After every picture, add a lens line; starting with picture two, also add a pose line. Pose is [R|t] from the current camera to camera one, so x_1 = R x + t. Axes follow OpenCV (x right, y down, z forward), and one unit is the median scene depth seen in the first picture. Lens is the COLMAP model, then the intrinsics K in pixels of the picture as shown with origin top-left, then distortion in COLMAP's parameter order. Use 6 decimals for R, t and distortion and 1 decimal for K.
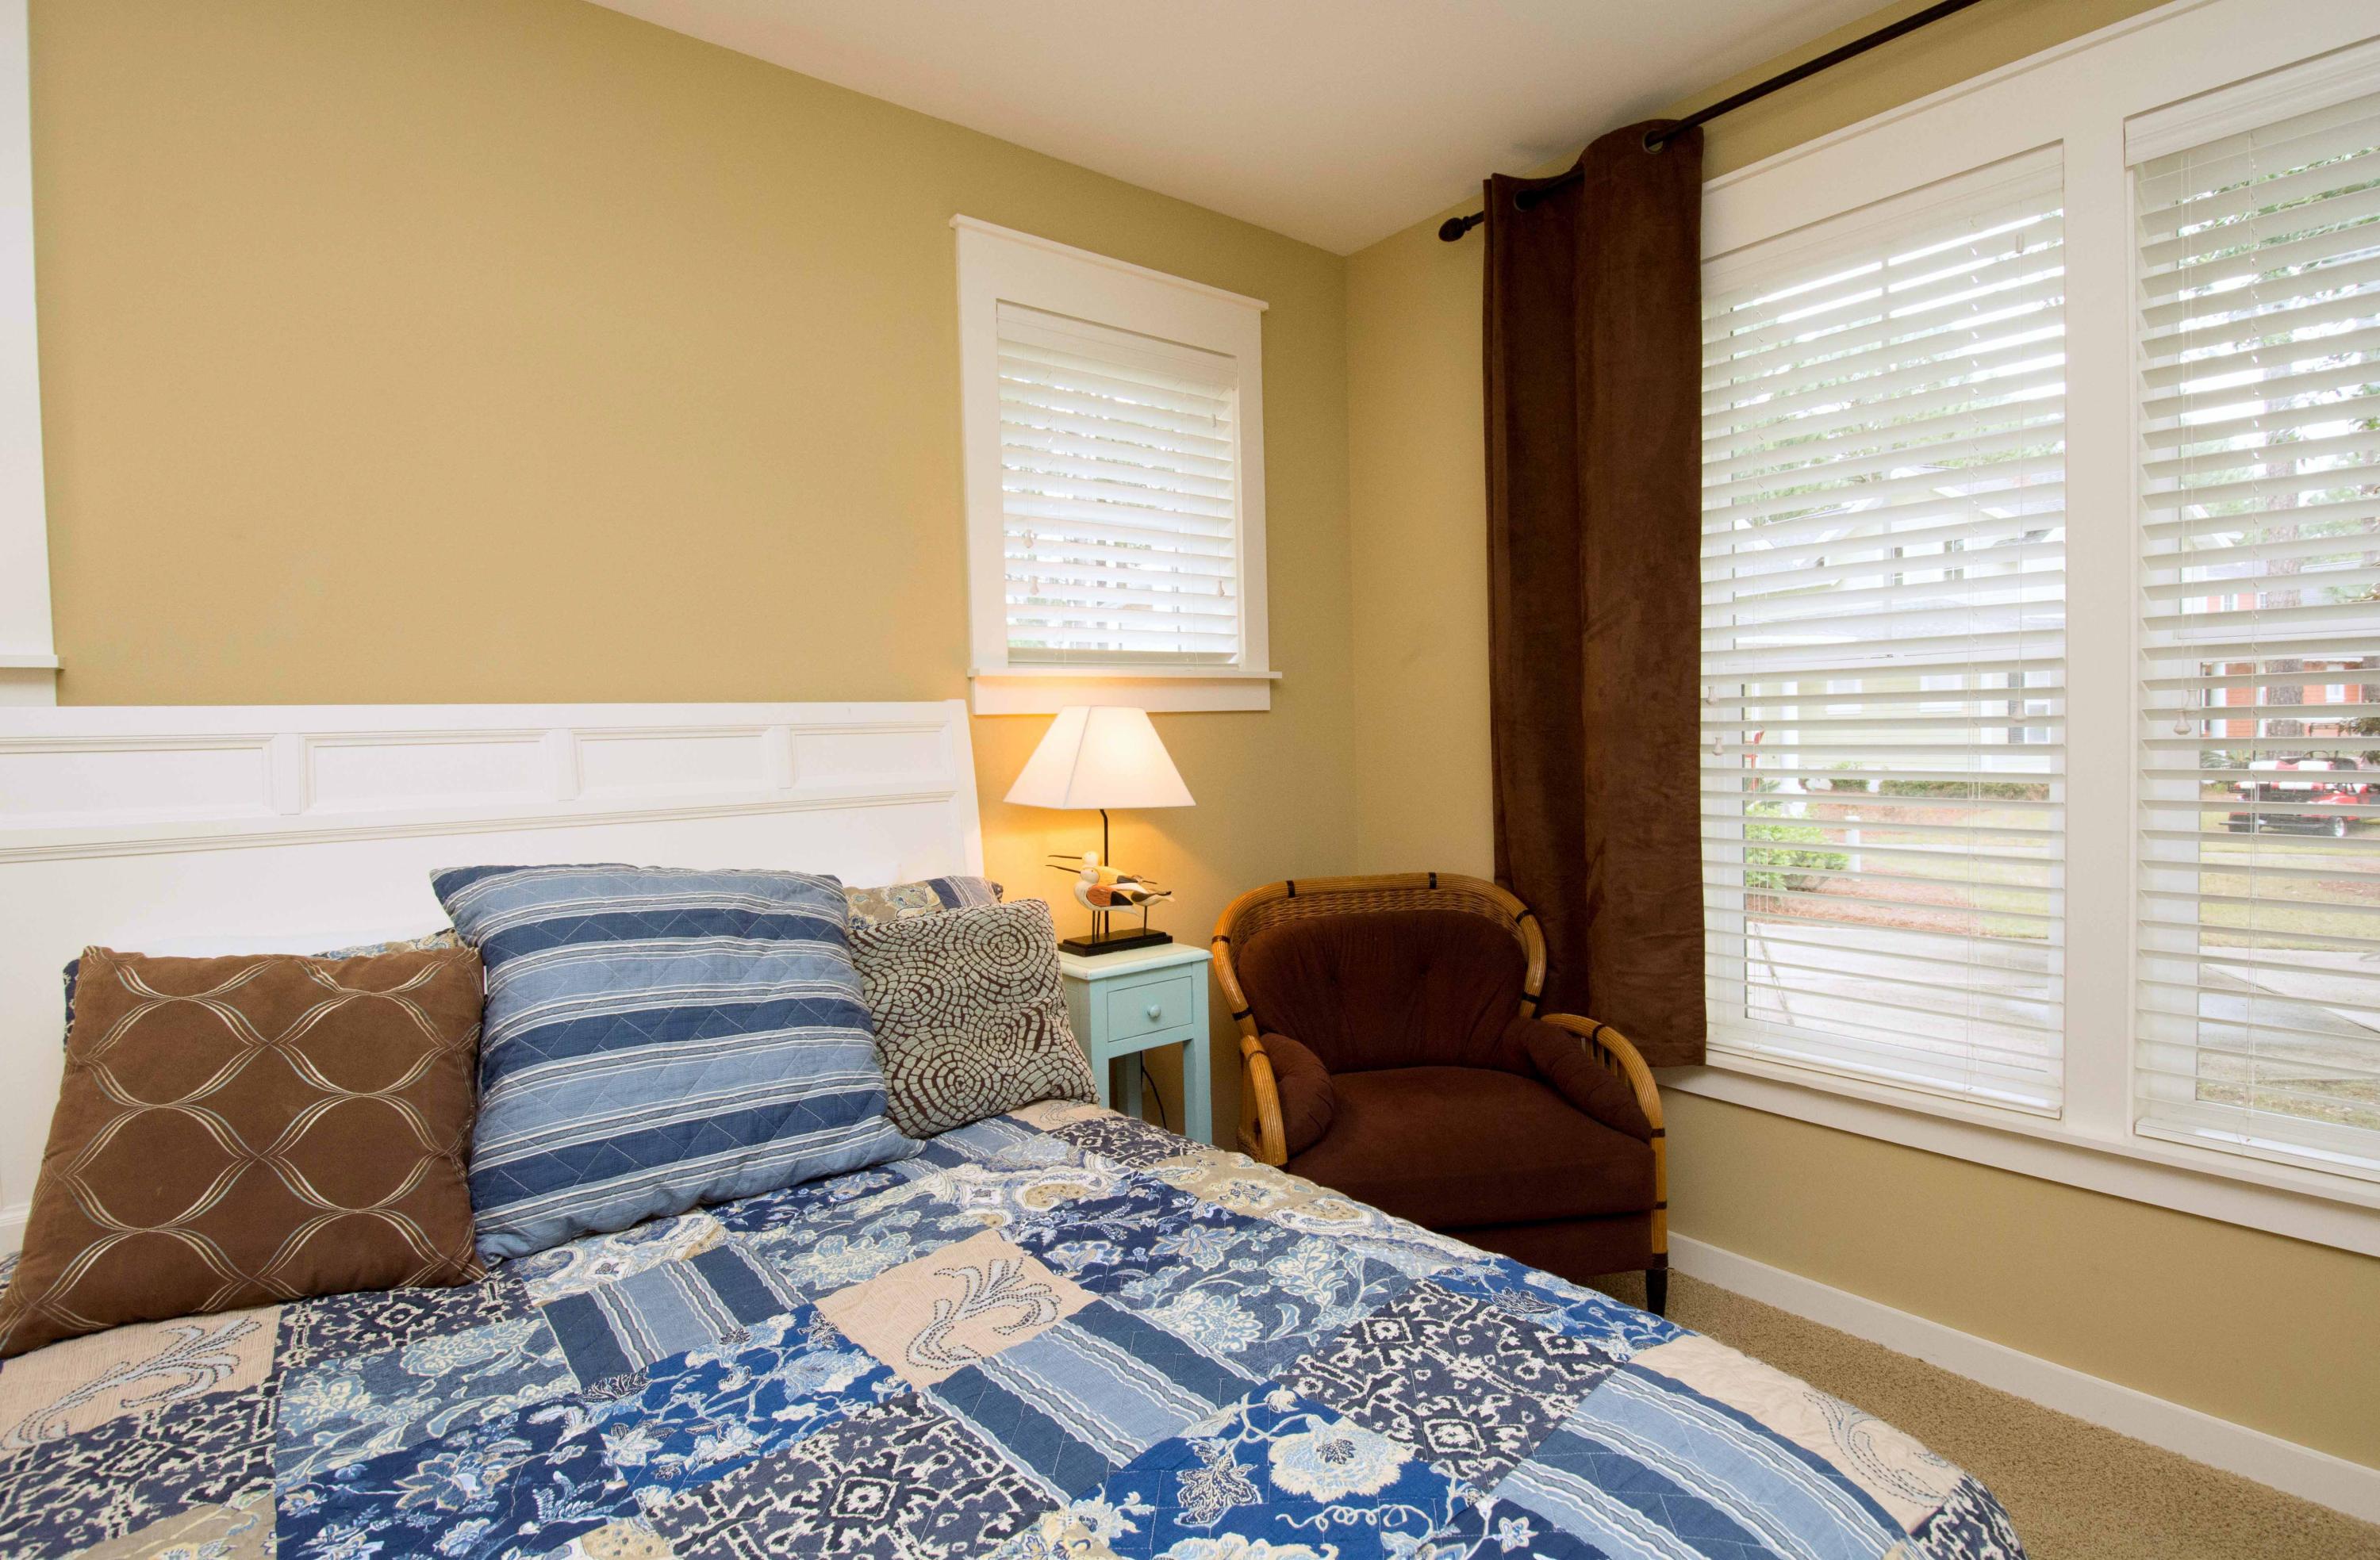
lens RADIAL K [[1149.4, 0, 1189.3], [0, 1149.4, 779.0], [0, 0, 1]] dist [-0.005865, -0.002127]
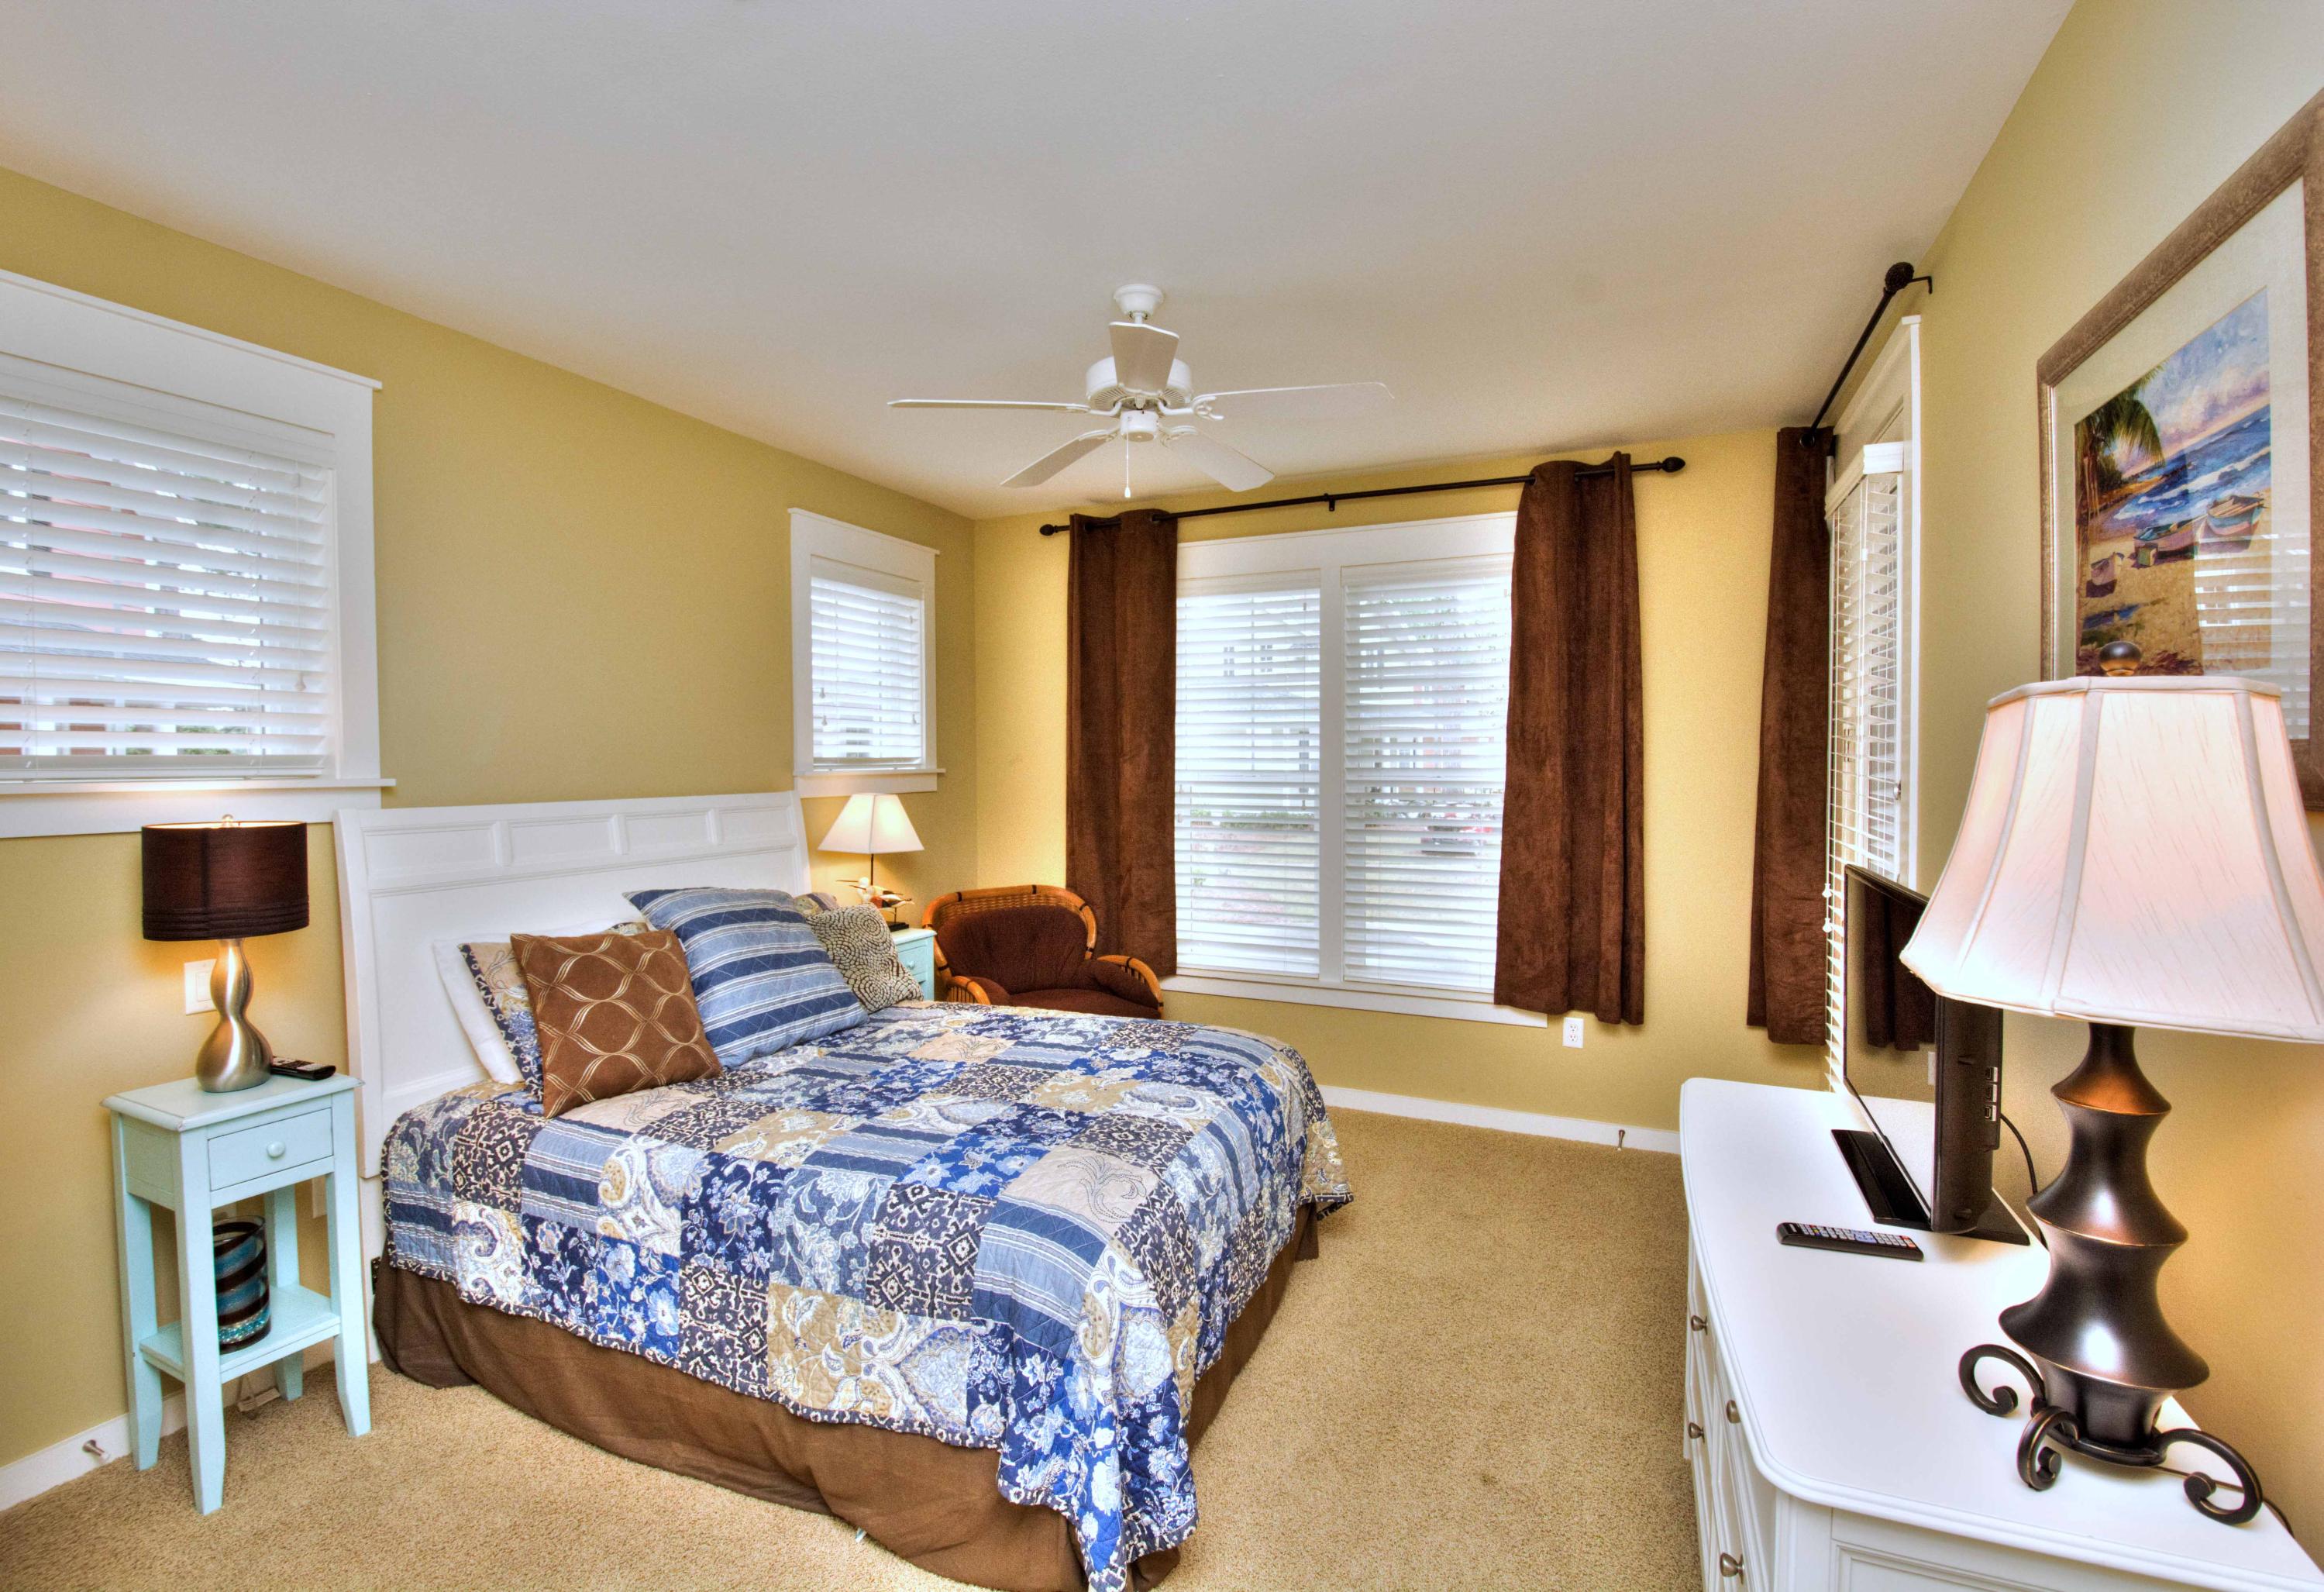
lens RADIAL K [[1064.4, 0, 1164.0], [0, 1064.4, 793.9], [0, 0, 1]] dist [0.003852, 0.000195]
pose [[0.882085, 0.008155, 0.471019, -0.667114], [-0.000012, 0.999851, -0.017288, -0.052307], [-0.471089, 0.015243, 0.881954, -0.945738]]
